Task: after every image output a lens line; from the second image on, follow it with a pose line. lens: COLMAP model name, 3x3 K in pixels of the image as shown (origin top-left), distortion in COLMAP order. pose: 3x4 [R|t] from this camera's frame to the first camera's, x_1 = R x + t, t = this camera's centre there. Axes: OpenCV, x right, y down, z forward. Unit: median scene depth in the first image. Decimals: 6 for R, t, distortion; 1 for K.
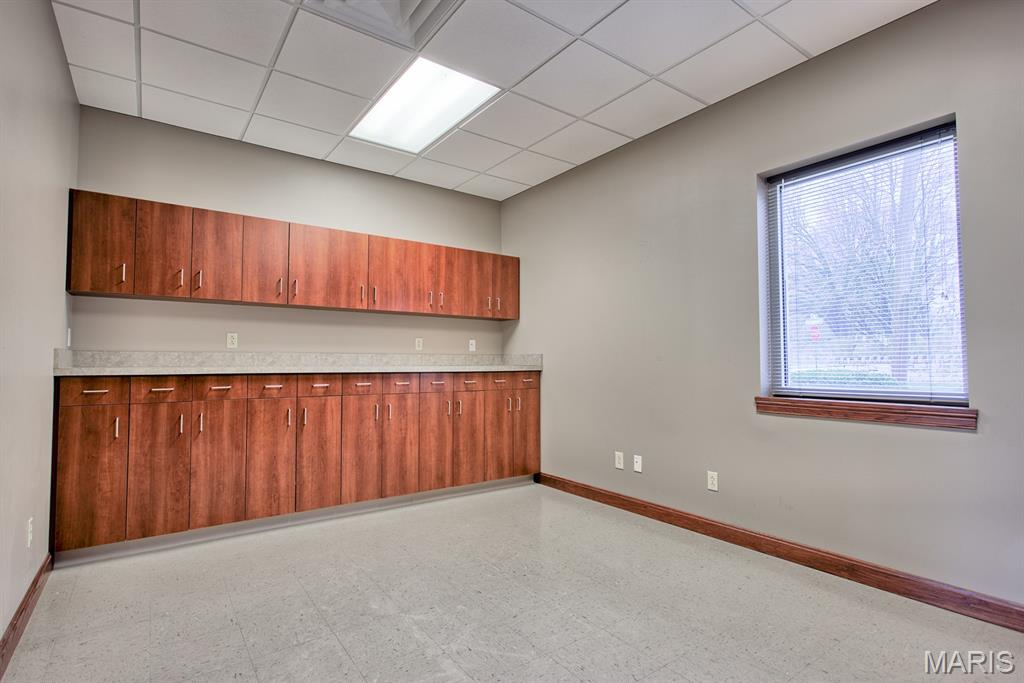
lens RADIAL K [[497.8, 0, 512.0], [0, 497.8, 341.5], [0, 0, 1]] dist [-0.001207, 0.000193]
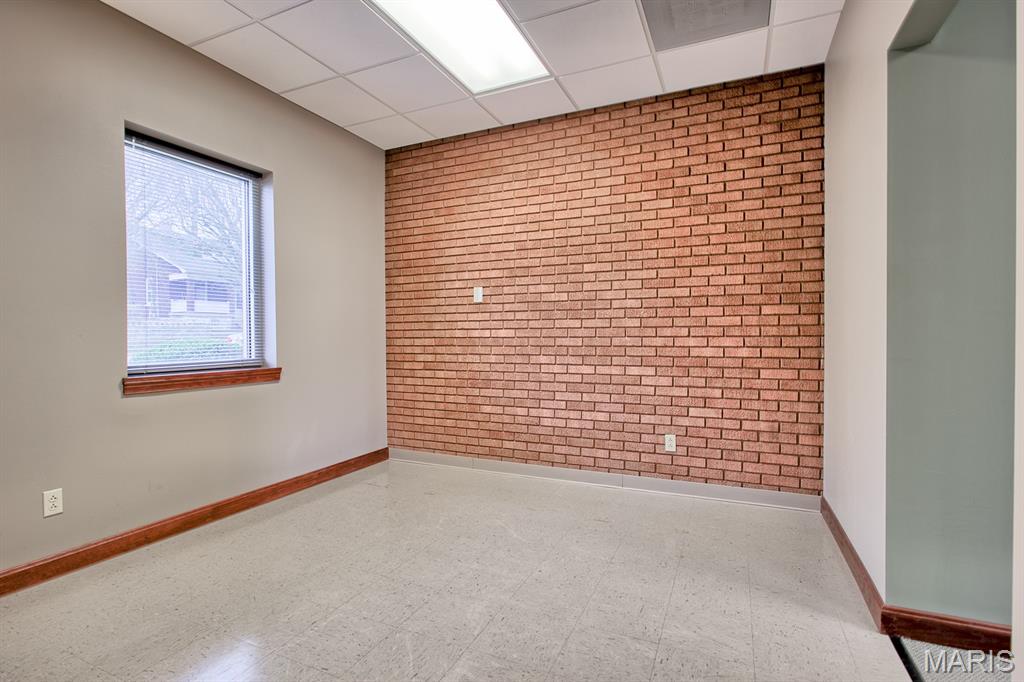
lens RADIAL K [[497.8, 0, 512.0], [0, 497.8, 341.0], [0, 0, 1]] dist [-0.001207, 0.000193]
pose [[-0.502662, -0.006135, 0.864461, -0.639191], [-0.031977, 0.999422, -0.011501, 0.040978], [-0.863891, -0.033424, -0.502568, 0.931774]]
